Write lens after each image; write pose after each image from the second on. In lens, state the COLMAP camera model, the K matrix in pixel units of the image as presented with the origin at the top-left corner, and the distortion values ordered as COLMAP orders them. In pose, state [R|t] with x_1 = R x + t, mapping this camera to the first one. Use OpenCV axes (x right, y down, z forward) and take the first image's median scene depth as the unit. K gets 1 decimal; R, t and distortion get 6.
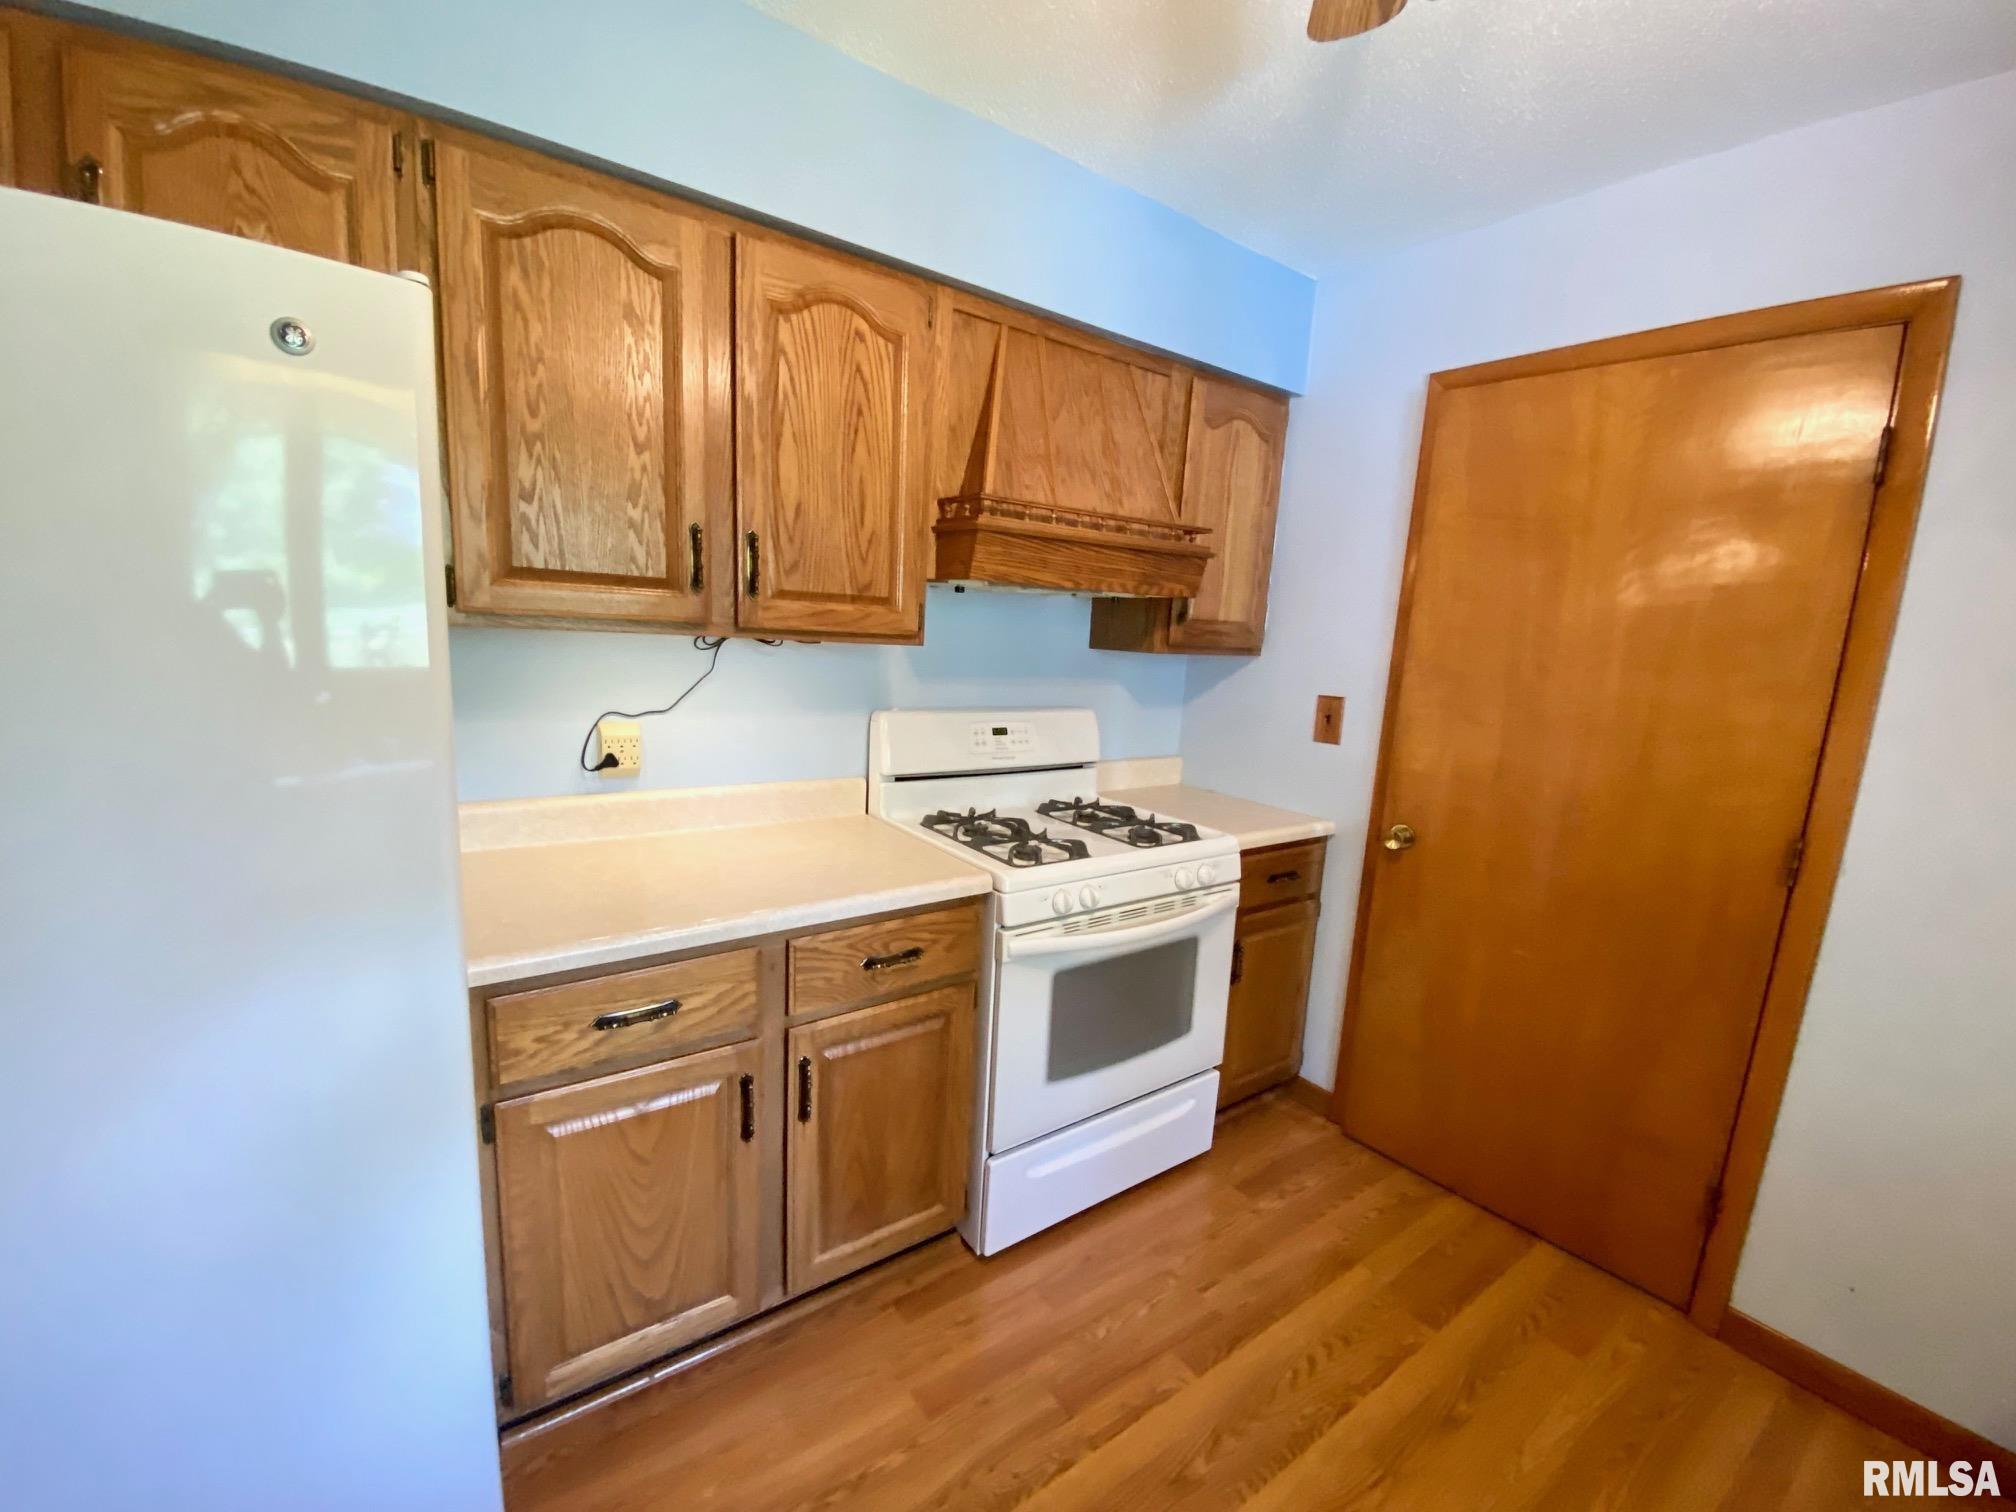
lens RADIAL K [[814.0, 0, 1003.8], [0, 814.0, 765.2], [0, 0, 1]] dist [0.016520, -0.017256]
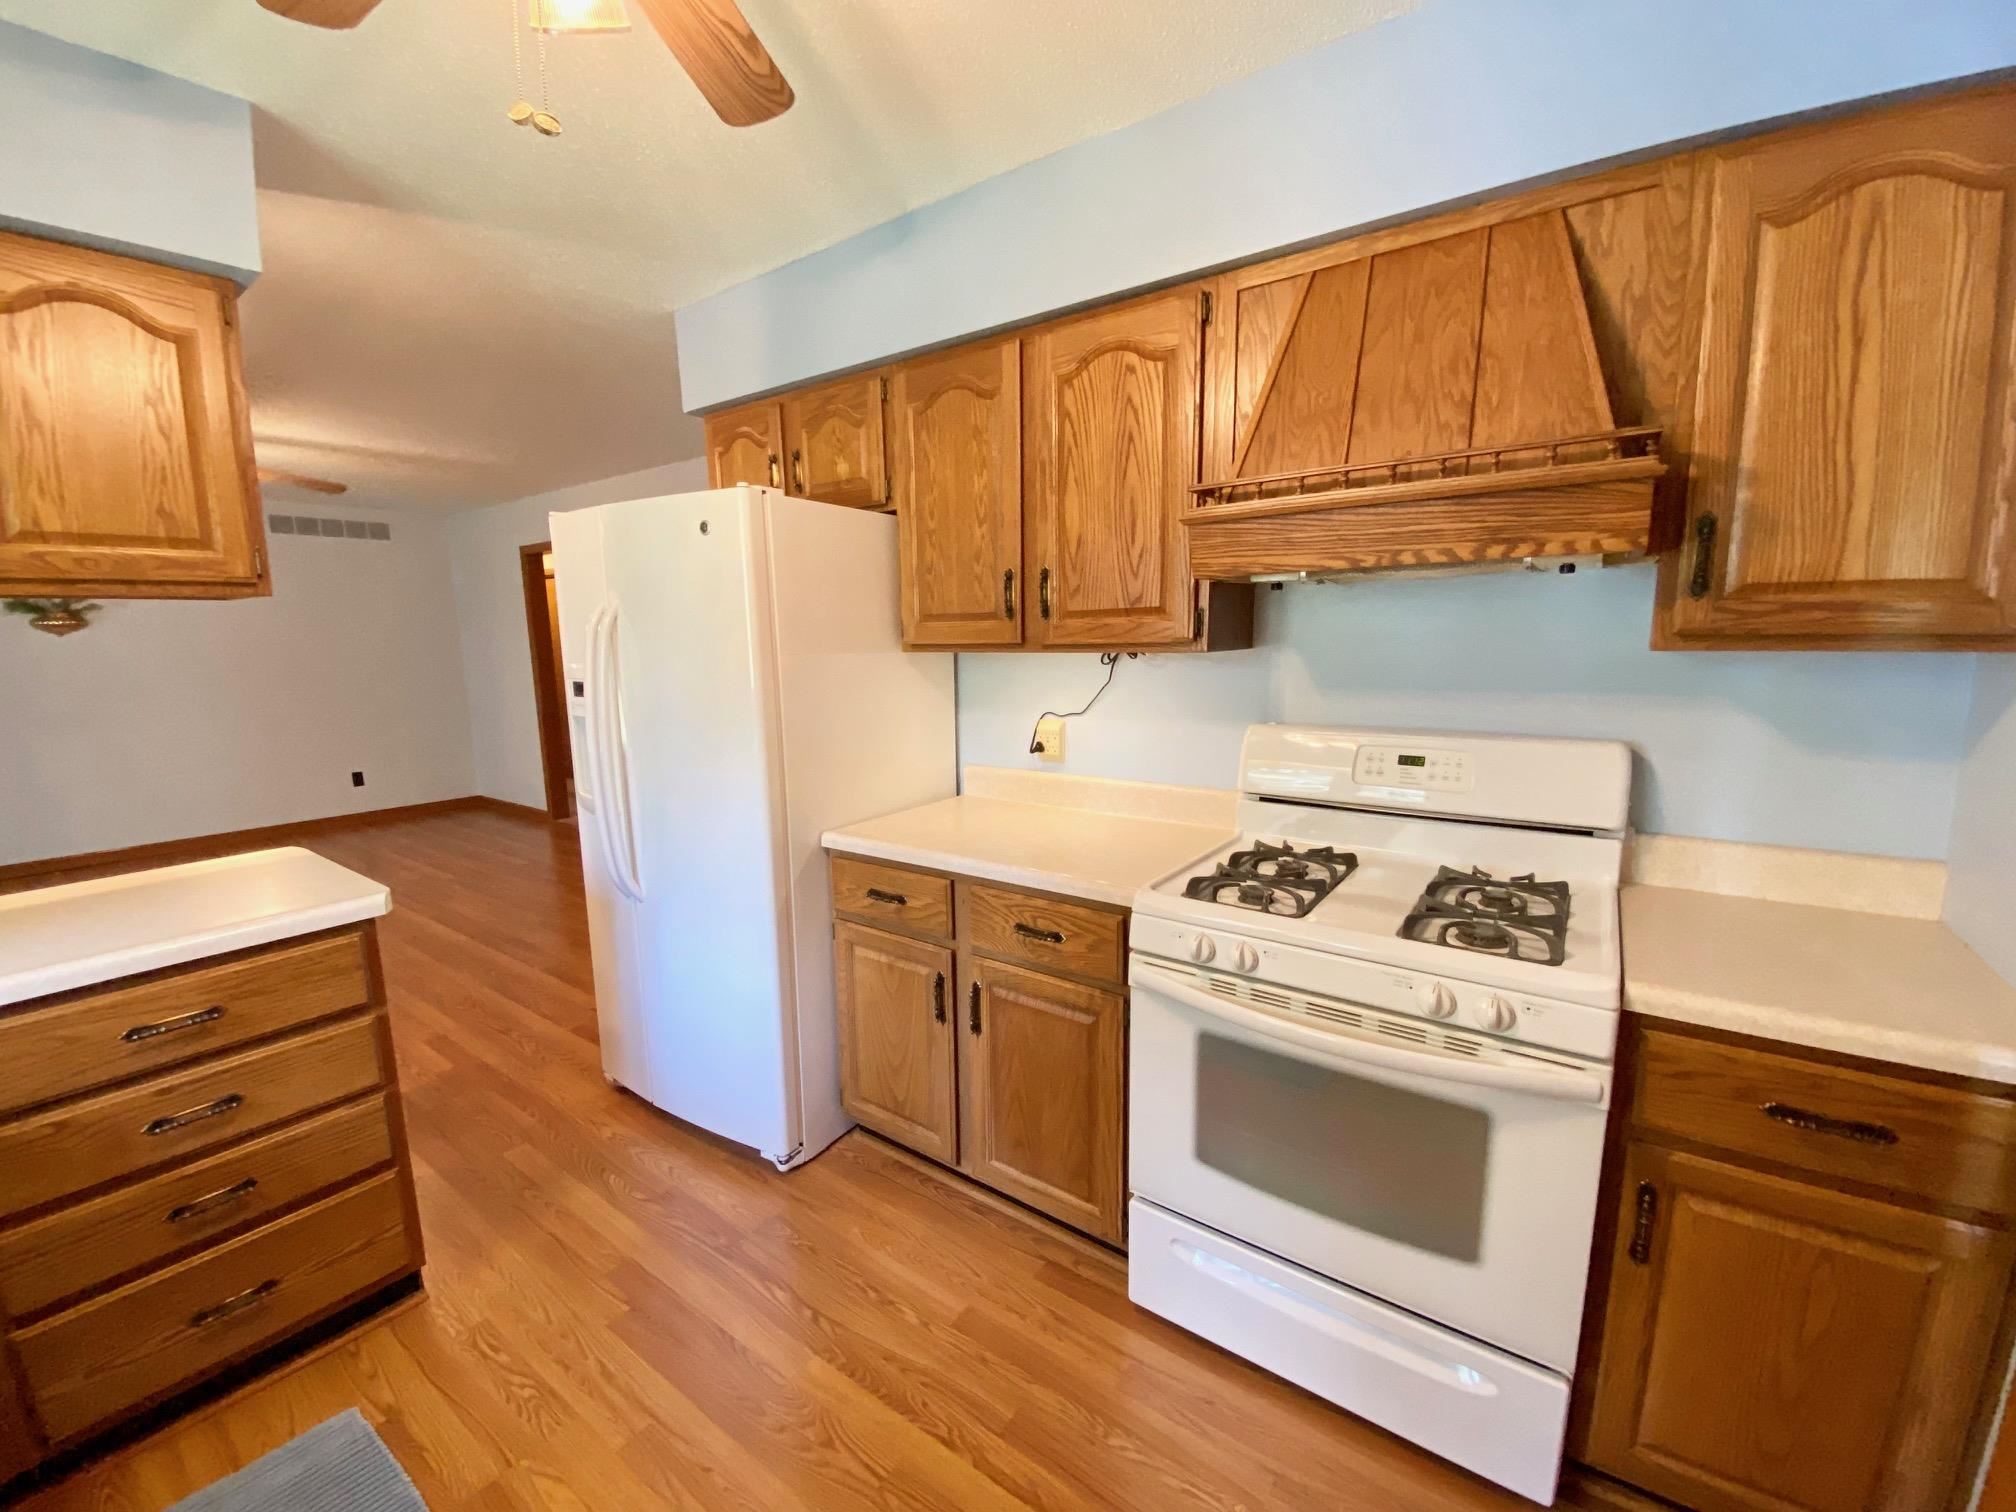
lens RADIAL K [[820.2, 0, 1006.4], [0, 820.2, 762.6], [0, 0, 1]] dist [0.036664, -0.030174]
pose [[0.313617, 0.085142, -0.945725, 0.829408], [-0.127464, 0.990733, 0.046925, -0.037553], [0.940955, 0.105829, 0.321563, 0.531440]]
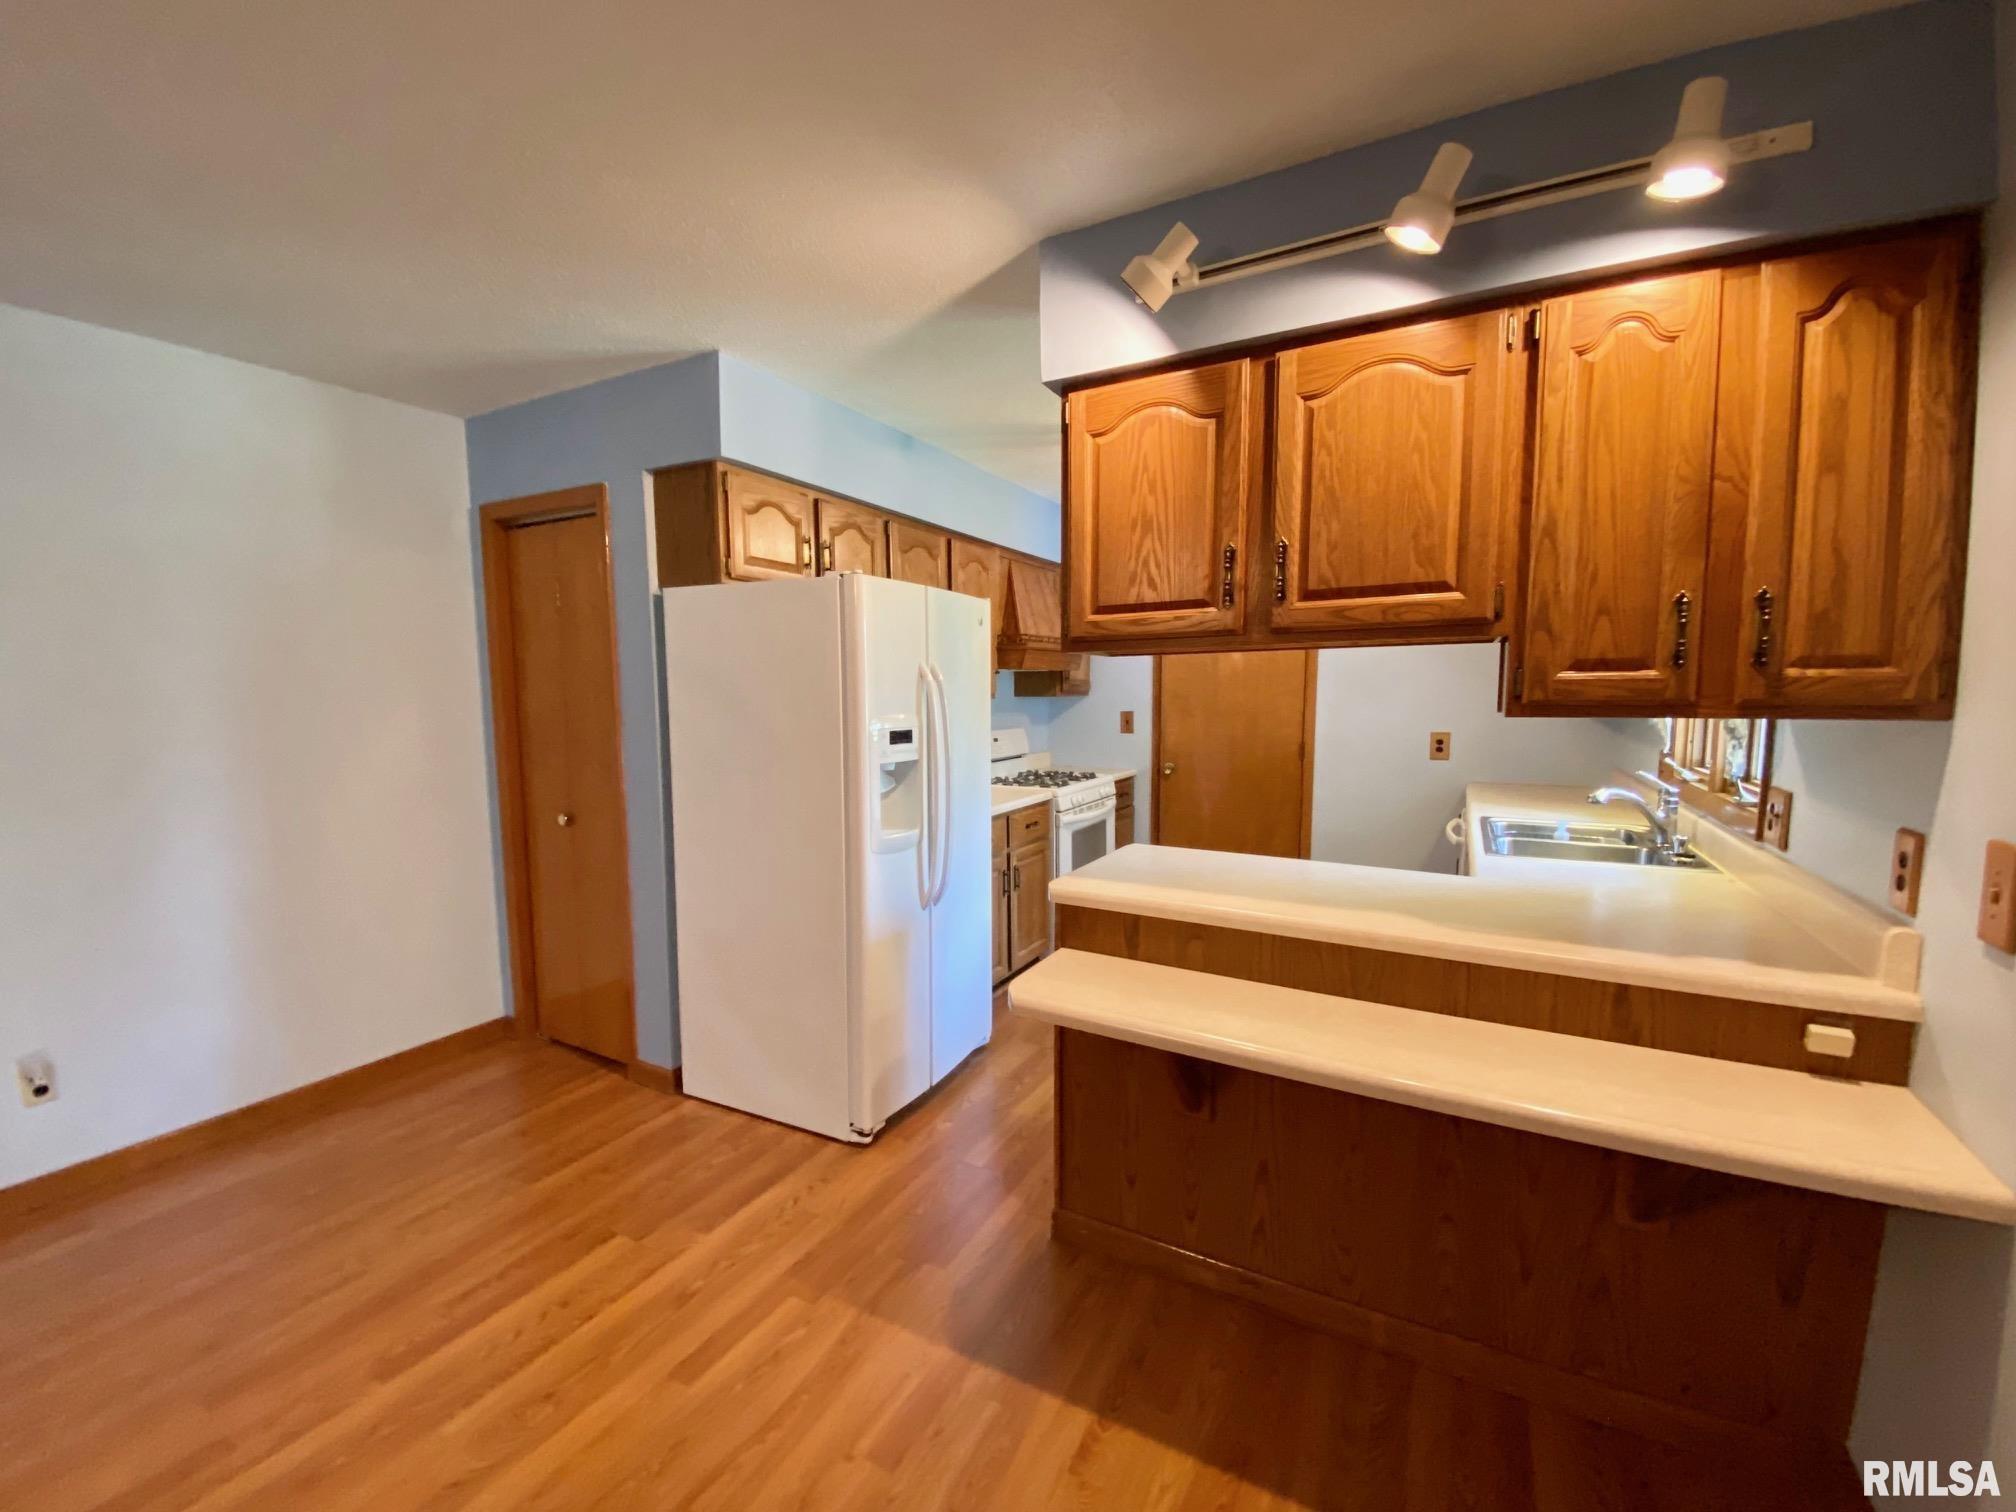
lens RADIAL K [[820.2, 0, 1006.4], [0, 820.2, 762.6], [0, 0, 1]] dist [0.036664, -0.030174]
pose [[0.898455, -0.100660, 0.427371, -1.161487], [0.128955, 0.990934, -0.037702, 0.125821], [-0.419701, 0.088985, 0.903290, -1.133357]]
